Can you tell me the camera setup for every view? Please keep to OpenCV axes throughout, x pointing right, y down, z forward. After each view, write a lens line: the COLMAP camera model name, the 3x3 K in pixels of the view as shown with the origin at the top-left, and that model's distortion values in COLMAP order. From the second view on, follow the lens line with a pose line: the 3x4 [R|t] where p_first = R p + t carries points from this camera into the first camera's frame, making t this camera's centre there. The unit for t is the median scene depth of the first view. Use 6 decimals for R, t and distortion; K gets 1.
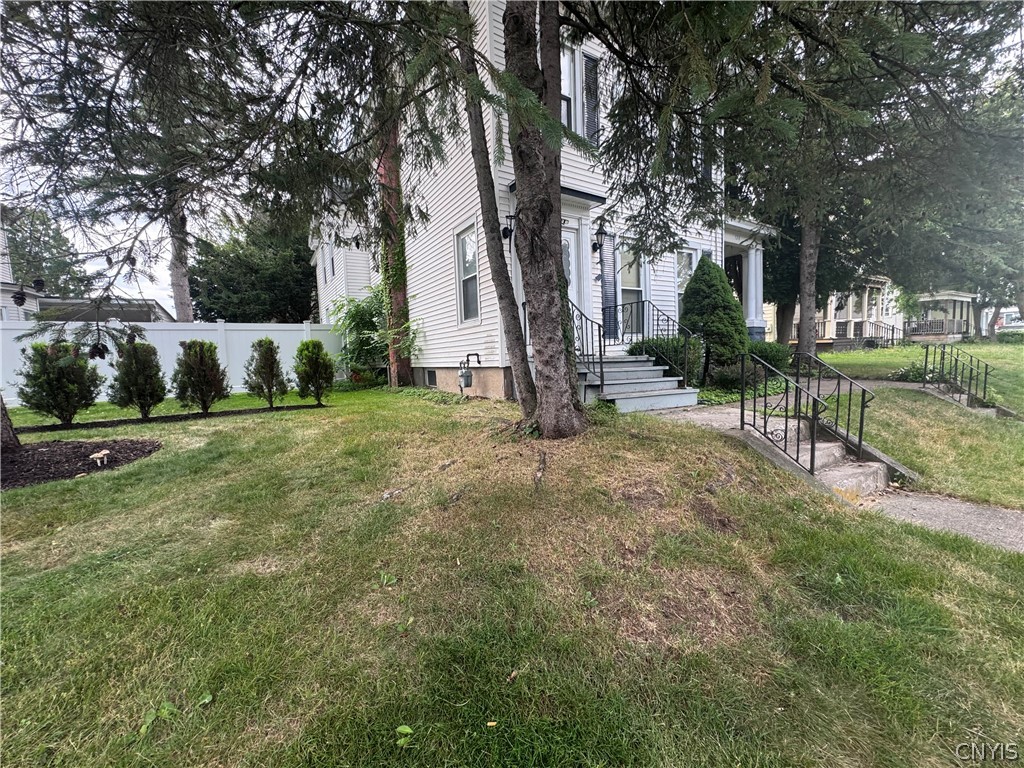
lens RADIAL K [[408.3, 0, 512.0], [0, 408.3, 384.0], [0, 0, 1]] dist [-0.004111, -0.000245]
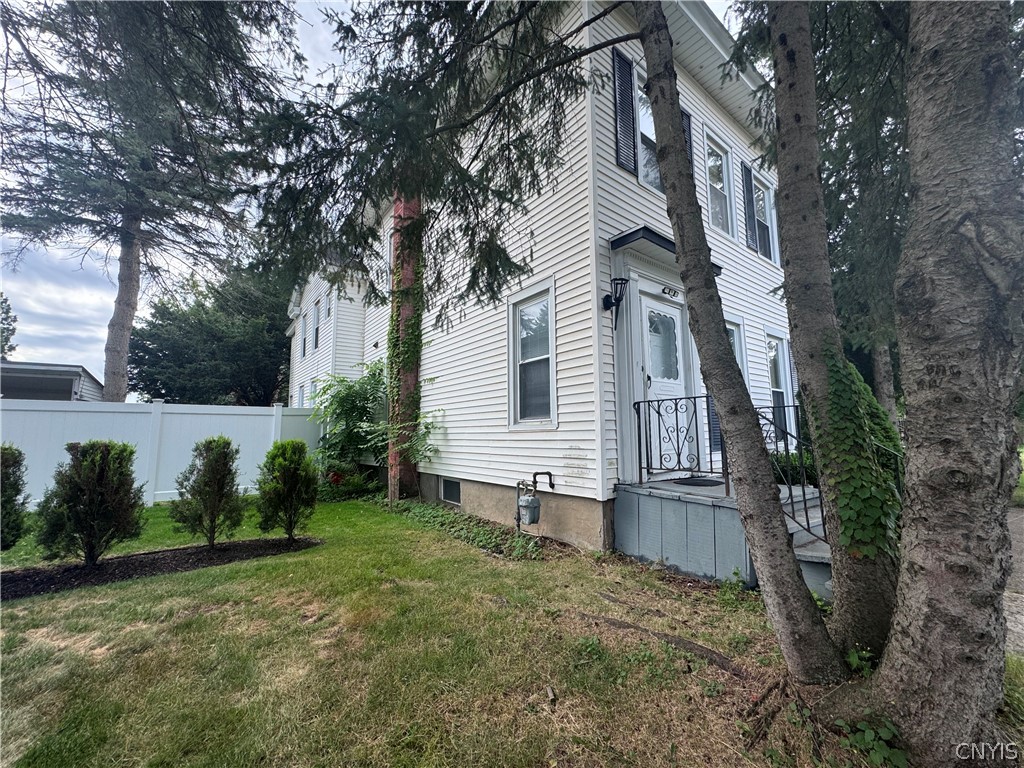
lens RADIAL K [[408.3, 0, 512.0], [0, 408.3, 384.0], [0, 0, 1]] dist [-0.004111, -0.000245]
pose [[0.995913, 0.040423, 0.080764, -0.156499], [-0.024240, 0.981072, -0.192123, -0.065903], [-0.087002, 0.189380, 0.978042, 0.246896]]
